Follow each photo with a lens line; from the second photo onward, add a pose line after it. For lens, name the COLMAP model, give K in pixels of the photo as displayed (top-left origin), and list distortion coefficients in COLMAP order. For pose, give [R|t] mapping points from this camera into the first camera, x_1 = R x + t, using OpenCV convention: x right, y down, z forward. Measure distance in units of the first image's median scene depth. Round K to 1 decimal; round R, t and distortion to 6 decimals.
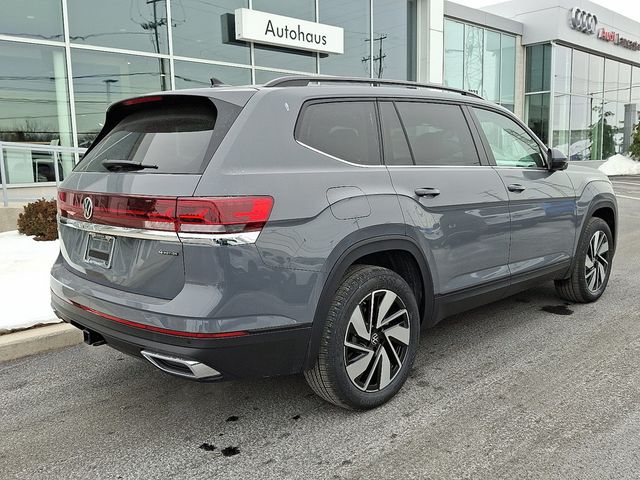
lens RADIAL K [[582.5, 0, 320.0], [0, 582.5, 240.0], [0, 0, 1]] dist [0.005221, -0.003920]
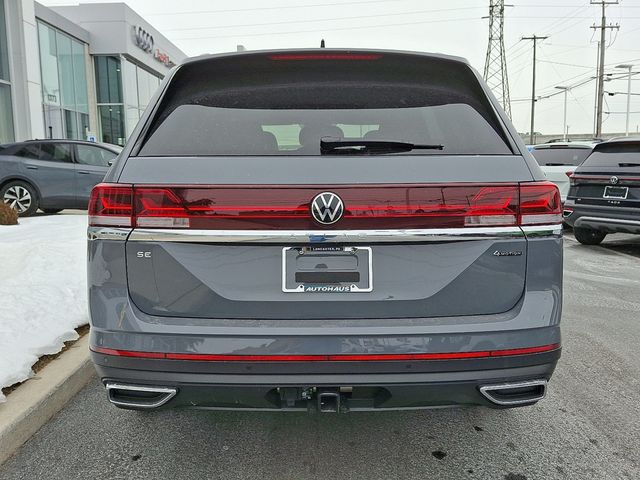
lens RADIAL K [[582.5, 0, 320.0], [0, 582.5, 240.0], [0, 0, 1]] dist [0.005221, -0.003920]
pose [[0.688171, -0.081695, 0.720934, -0.117750], [0.100586, 0.994788, 0.016712, -0.004085], [-0.718542, 0.061015, 0.692802, 0.073514]]
